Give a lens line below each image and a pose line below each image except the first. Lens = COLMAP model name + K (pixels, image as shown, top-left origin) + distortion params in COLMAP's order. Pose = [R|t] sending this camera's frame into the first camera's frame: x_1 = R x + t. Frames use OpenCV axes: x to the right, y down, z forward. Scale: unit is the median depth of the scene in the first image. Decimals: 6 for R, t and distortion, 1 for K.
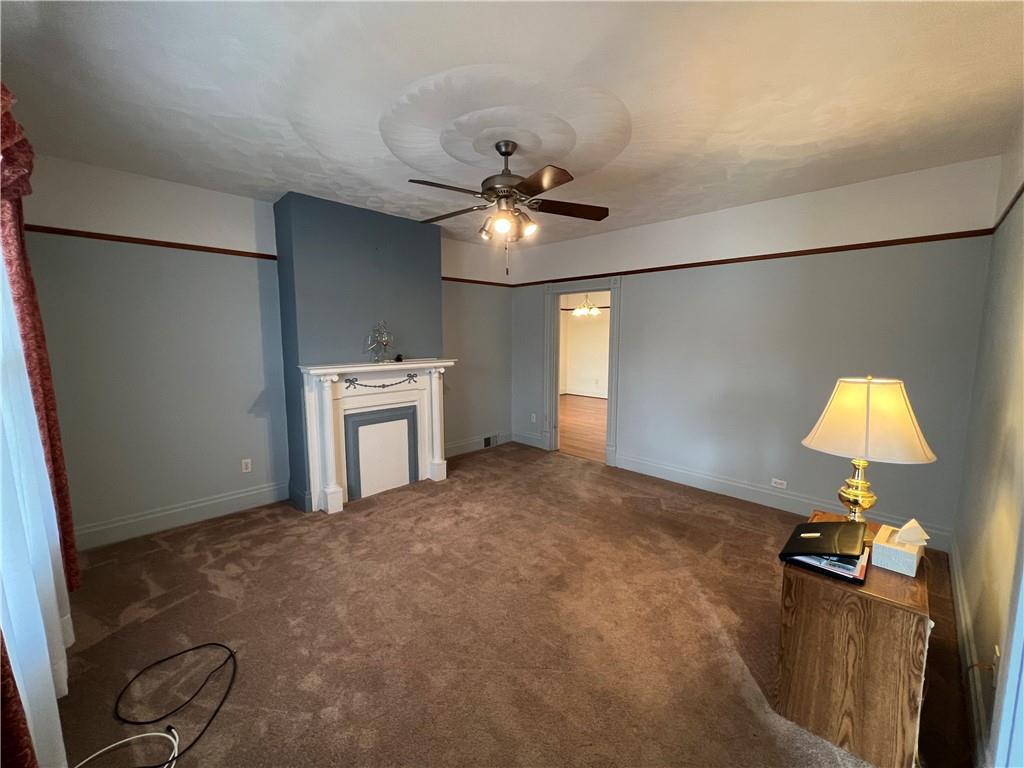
lens RADIAL K [[409.5, 0, 510.5], [0, 409.5, 383.4], [0, 0, 1]] dist [-0.001139, -0.000040]
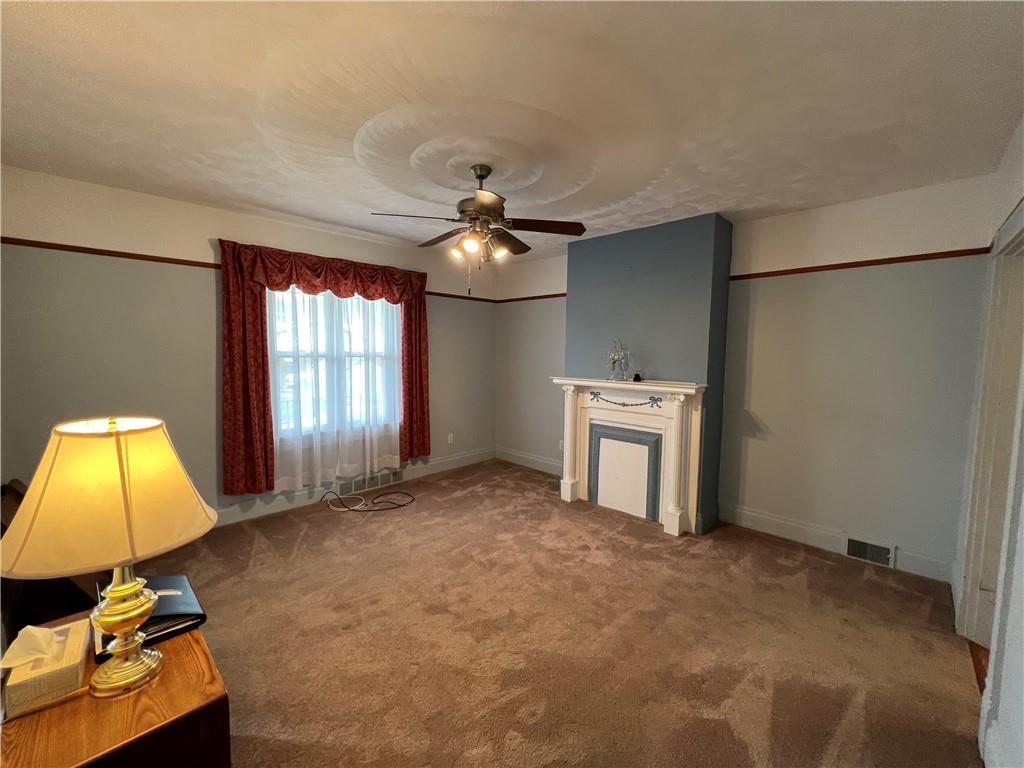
lens RADIAL K [[409.1, 0, 509.9], [0, 409.1, 382.6], [0, 0, 1]] dist [-0.002223, -0.000150]
pose [[0.013430, 0.077917, -0.996869, 0.705401], [-0.127081, 0.989008, 0.075591, -0.090615], [0.991801, 0.125668, 0.023184, 0.740852]]
